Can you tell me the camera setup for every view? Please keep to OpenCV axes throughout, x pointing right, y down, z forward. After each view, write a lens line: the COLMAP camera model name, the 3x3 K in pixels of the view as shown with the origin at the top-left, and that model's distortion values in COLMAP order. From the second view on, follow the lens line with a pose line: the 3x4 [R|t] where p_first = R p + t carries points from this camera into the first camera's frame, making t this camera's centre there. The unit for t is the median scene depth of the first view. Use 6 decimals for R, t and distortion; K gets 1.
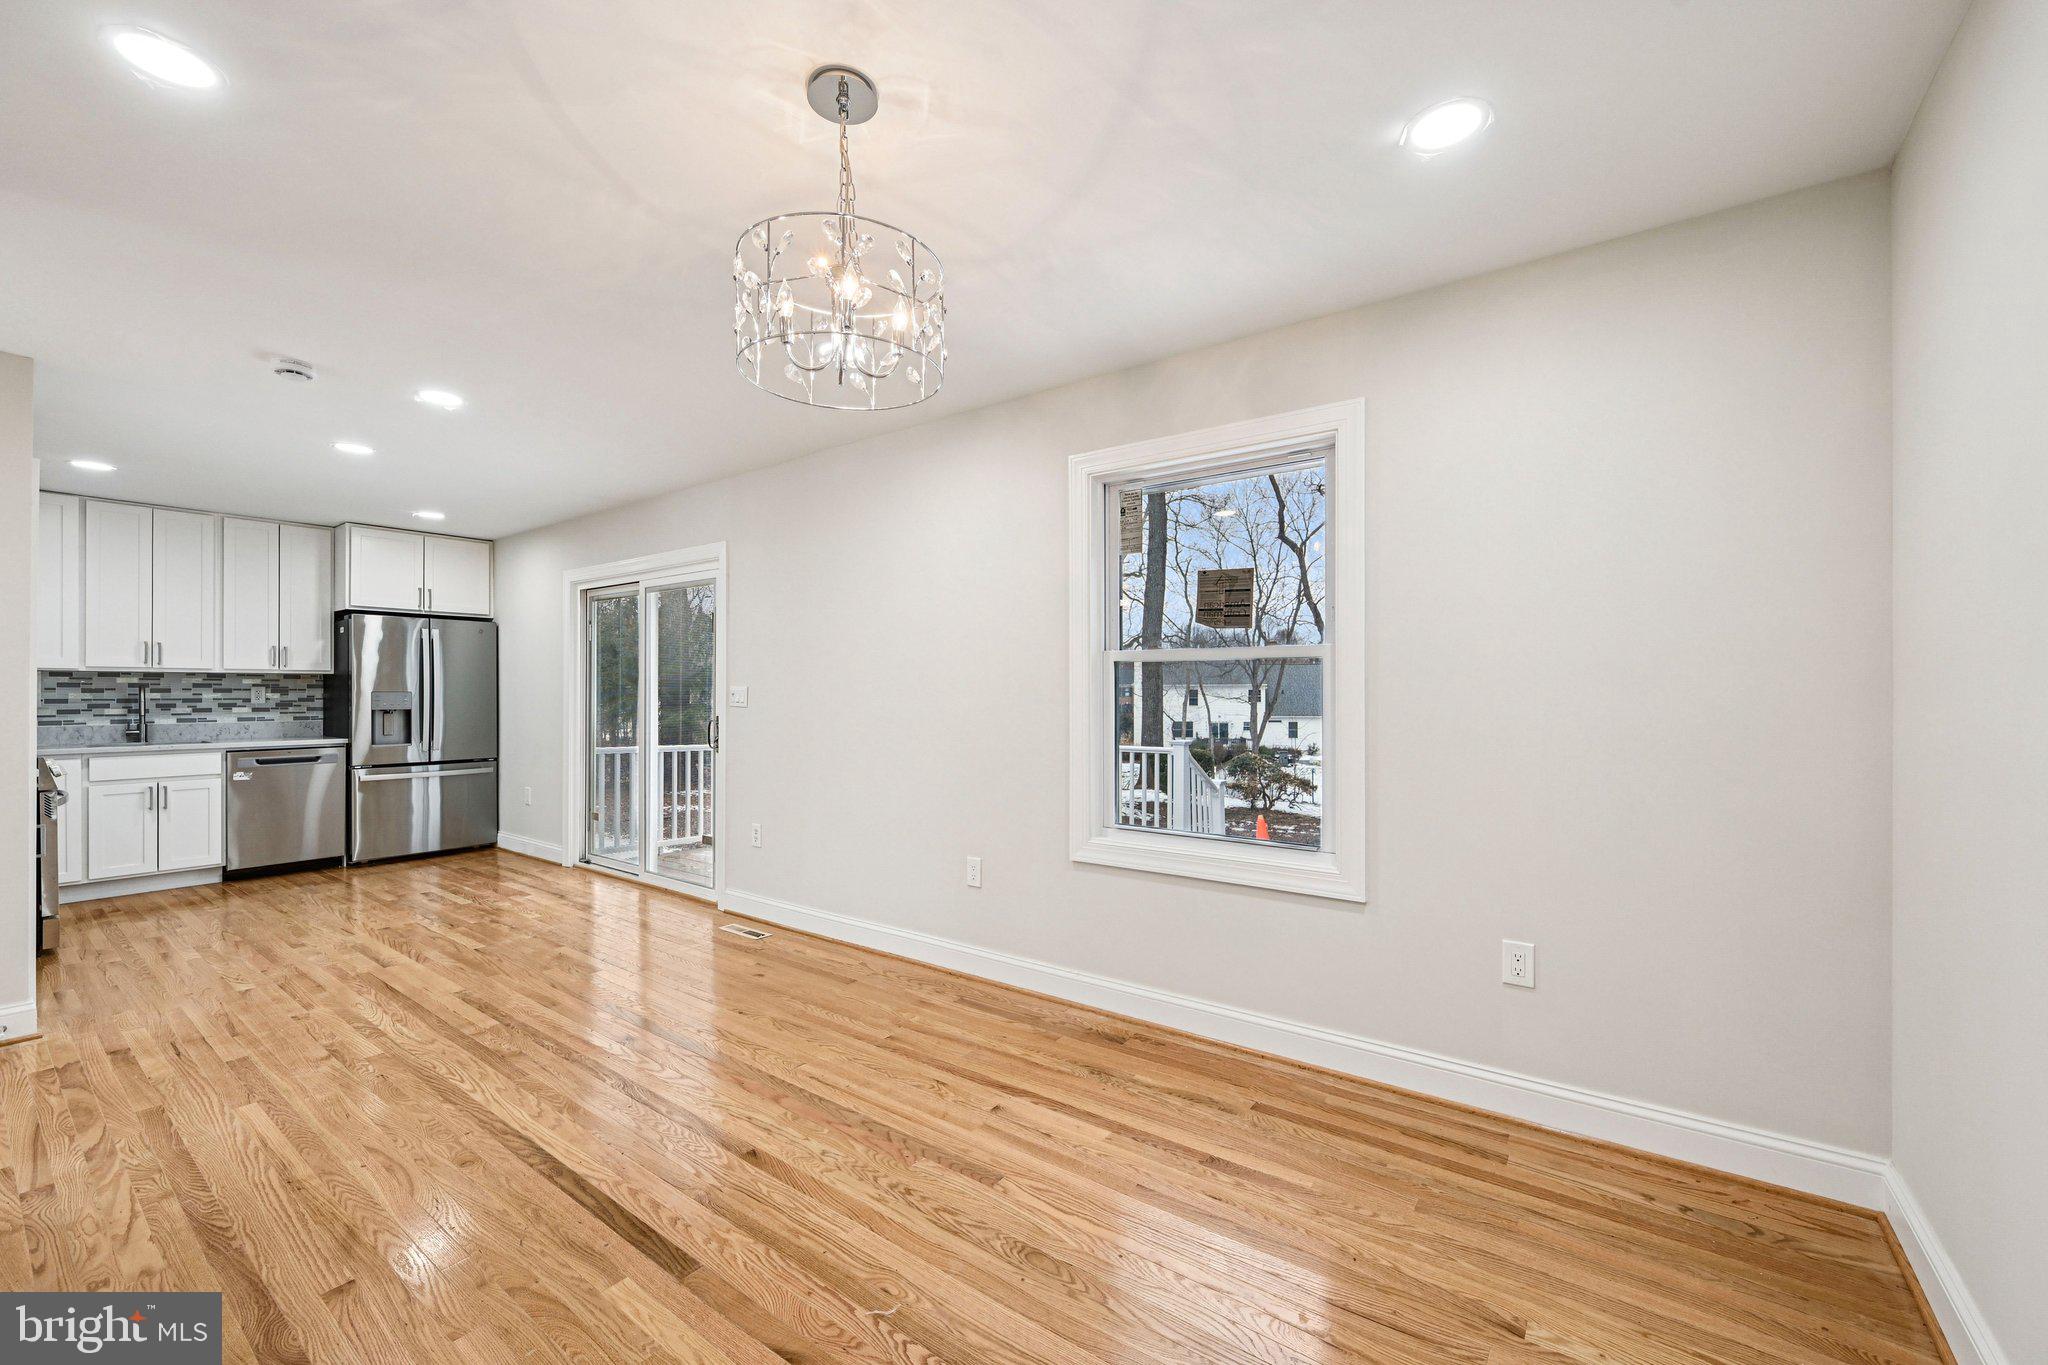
lens RADIAL K [[815.7, 0, 1030.0], [0, 815.7, 690.1], [0, 0, 1]] dist [-0.001952, -0.000148]
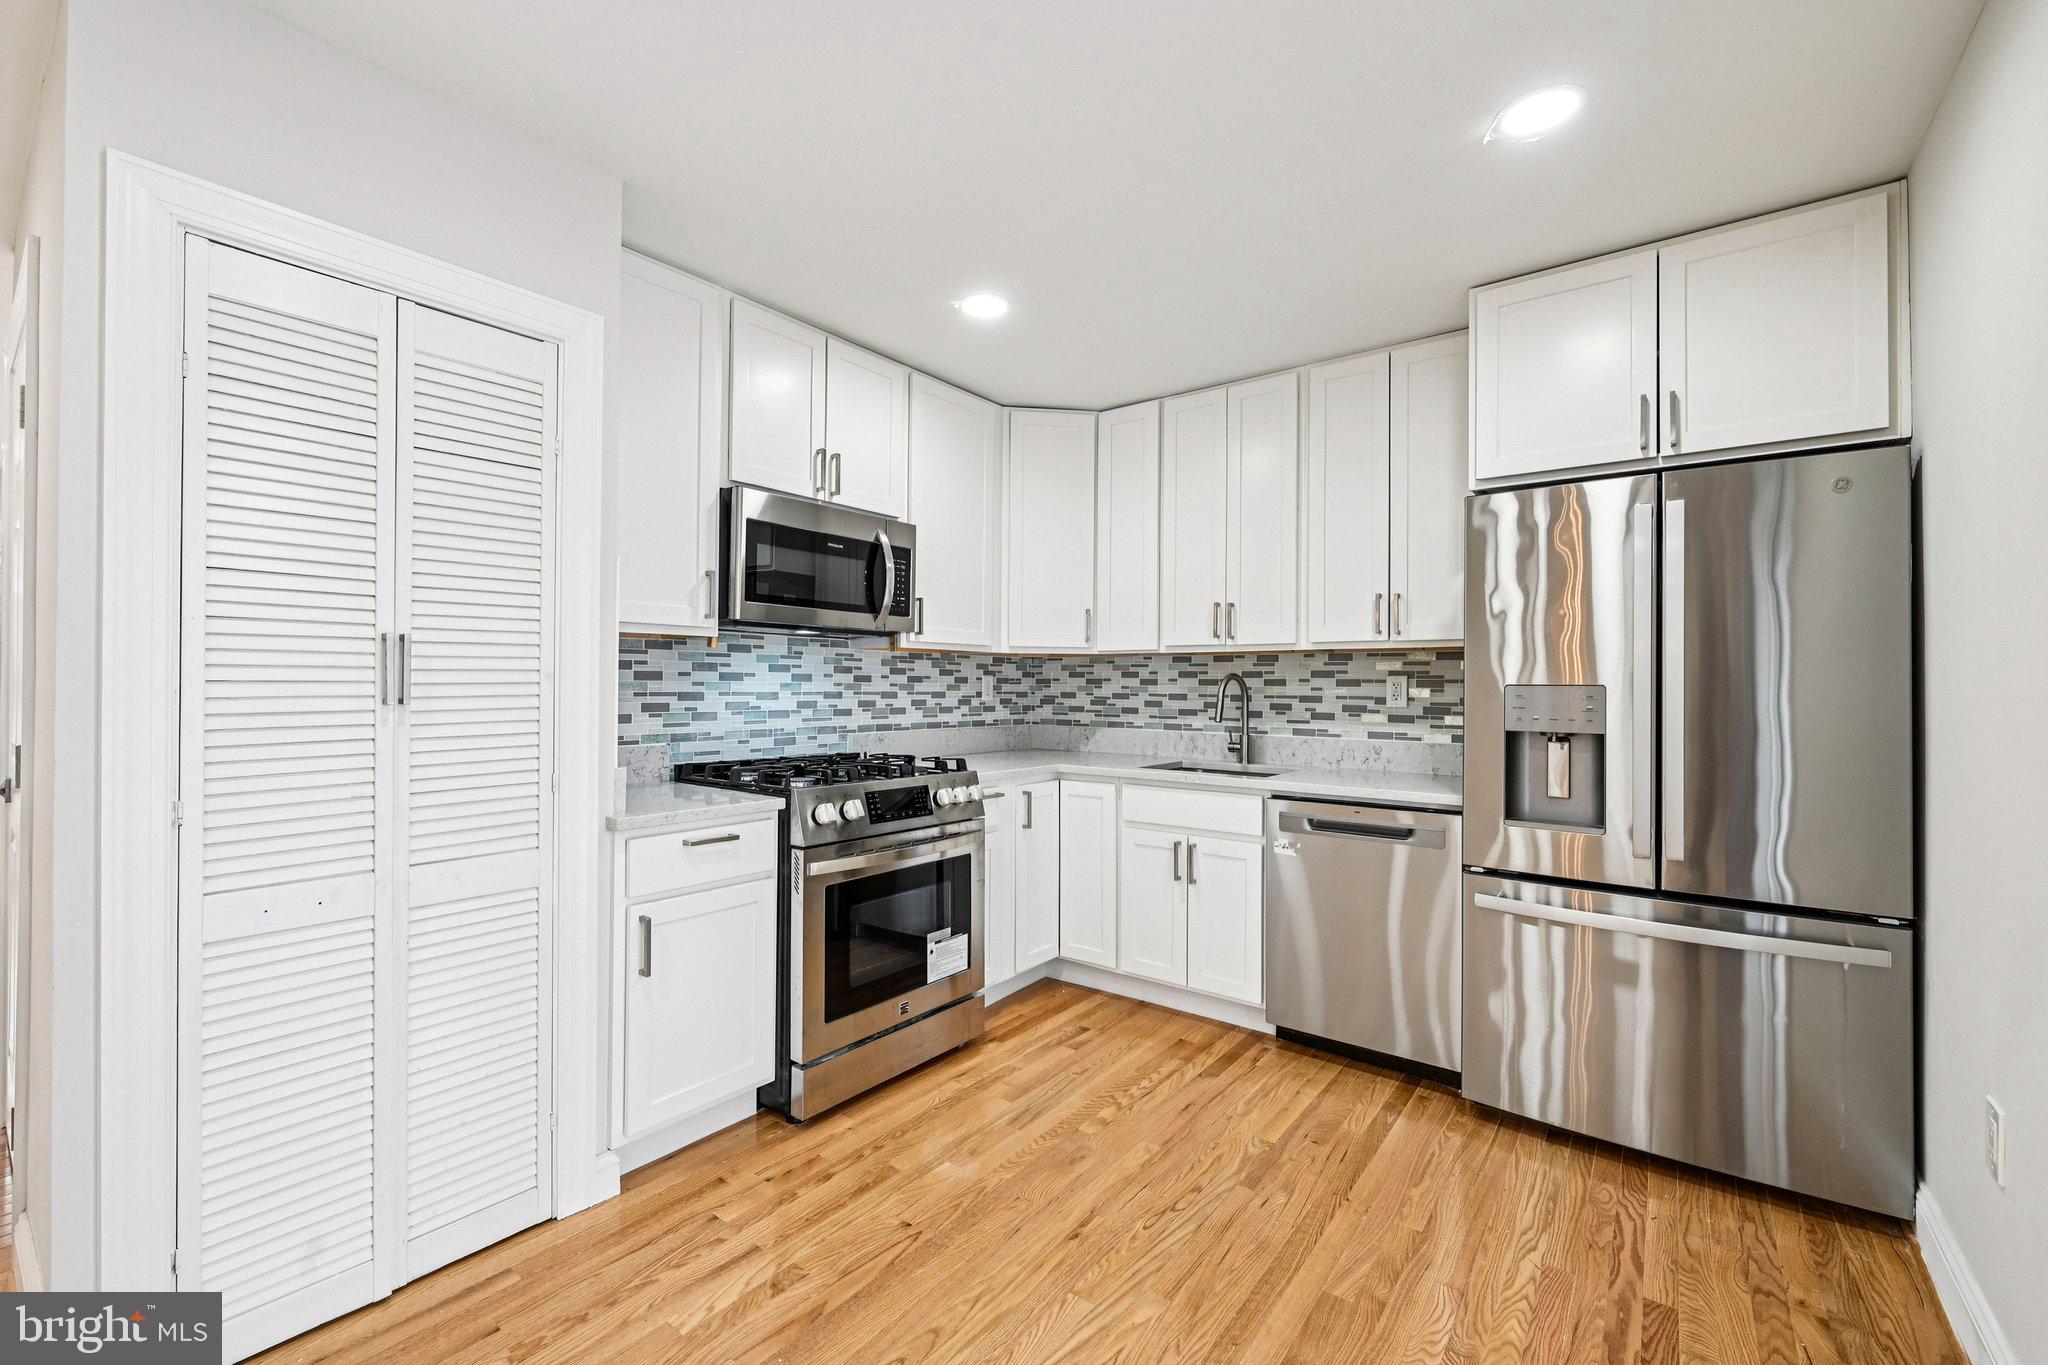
lens RADIAL K [[838.5, 0, 1032.9], [0, 838.5, 677.1], [0, 0, 1]] dist [-0.000311, -0.000051]
pose [[-0.017928, -0.010294, -0.999786, -0.610127], [-0.006148, 0.999929, -0.010186, 0.006054], [0.999820, 0.005965, -0.017990, 1.193277]]
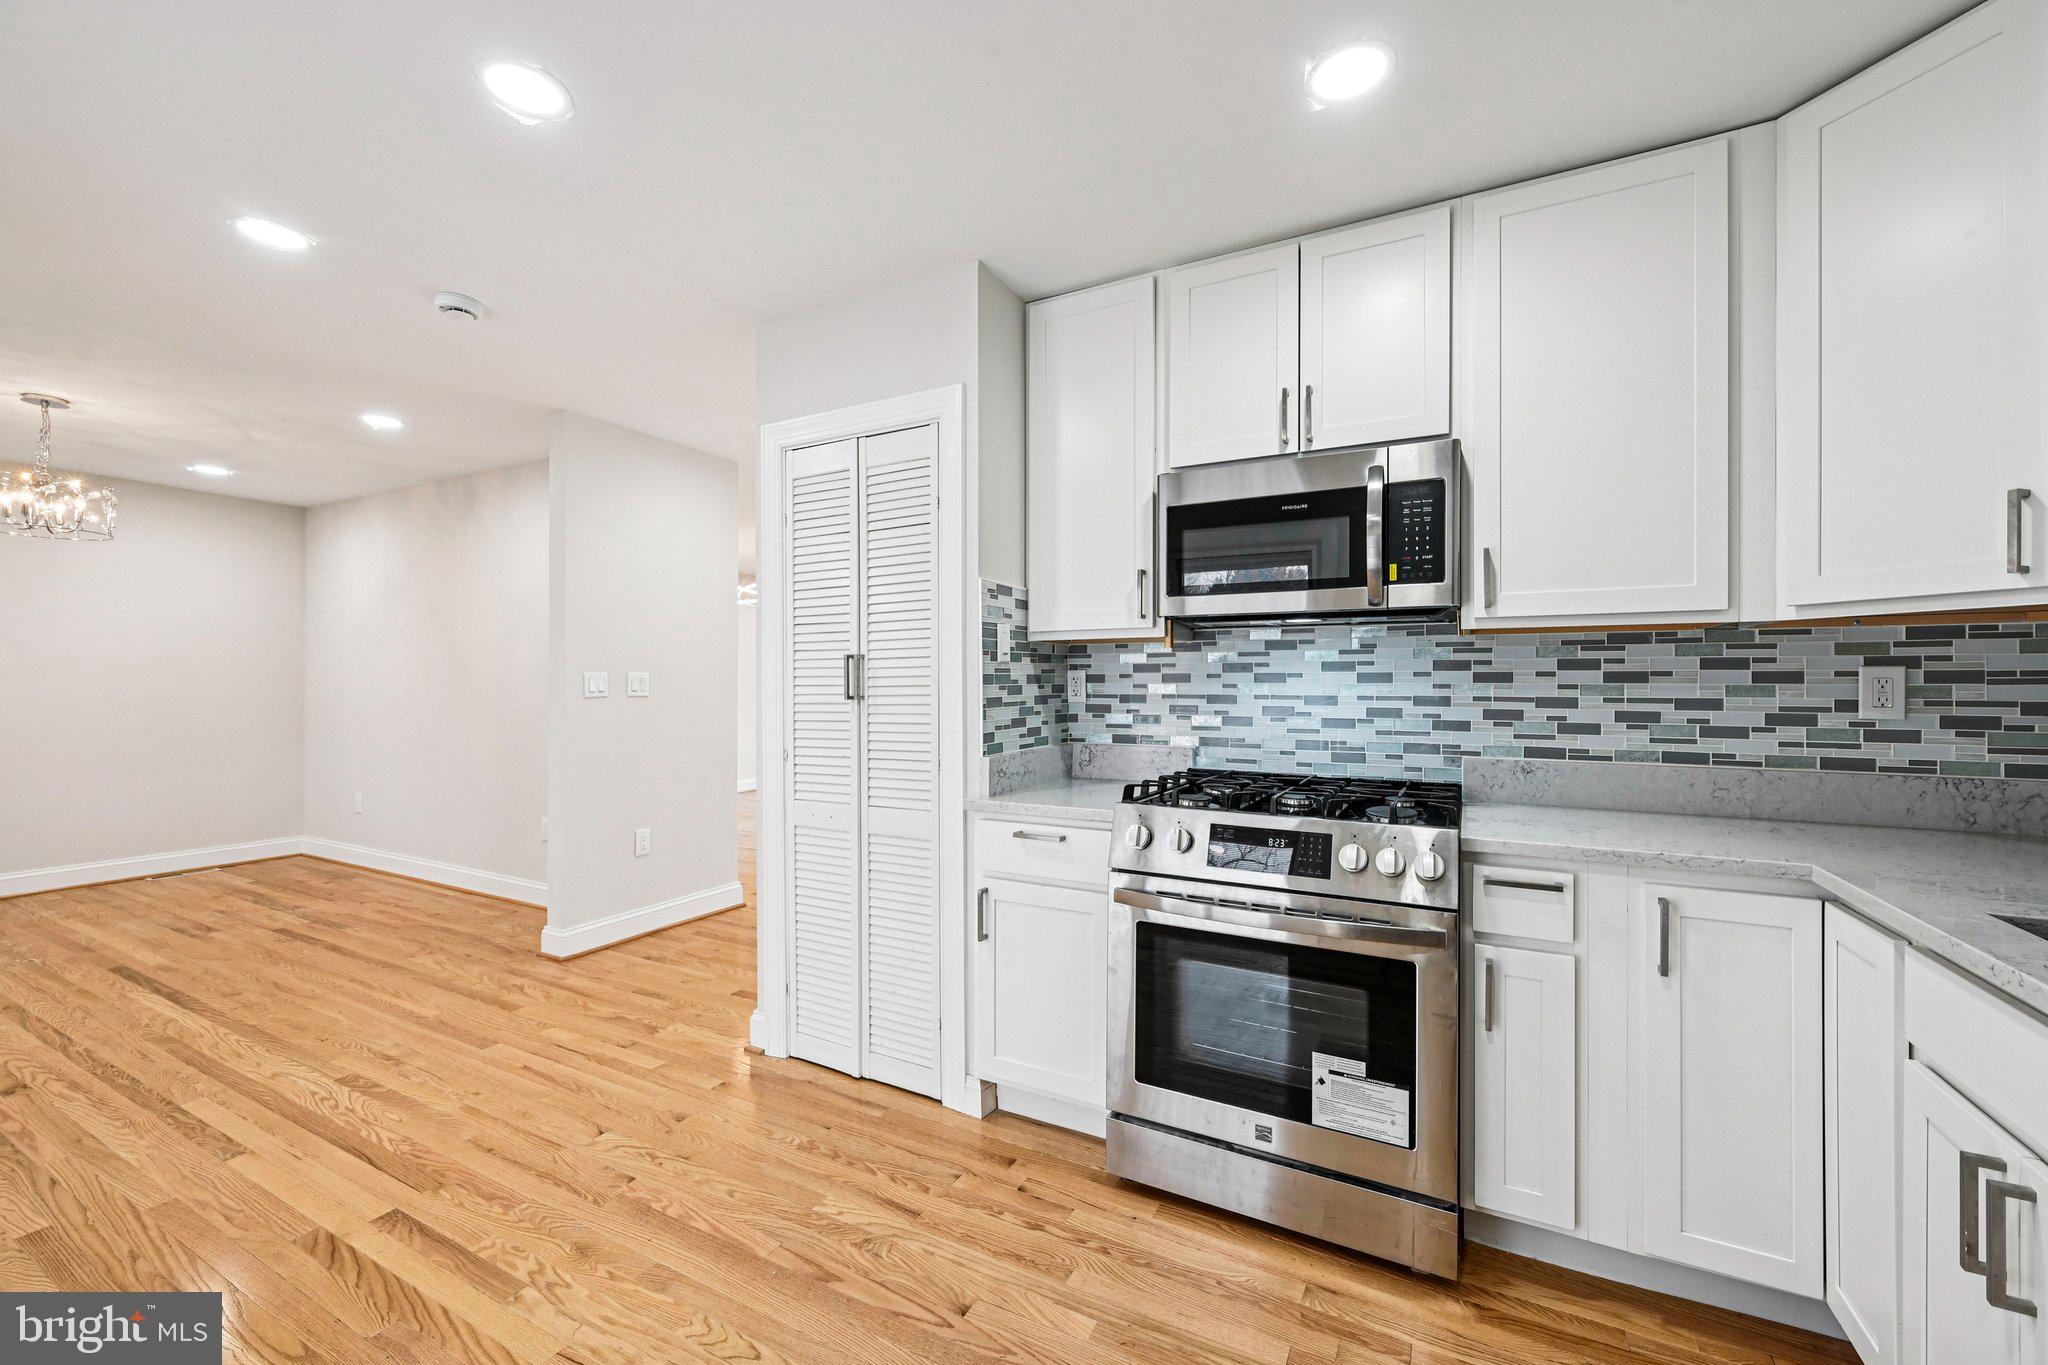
lens RADIAL K [[819.0, 0, 1024.0], [0, 819.0, 682.5], [0, 0, 1]] dist [-0.001405, 0.000099]
pose [[-0.989560, -0.002455, -0.144103, -1.084688], [-0.001941, 0.999991, -0.003707, 0.006179], [0.144111, -0.003389, -0.989556, 1.535360]]
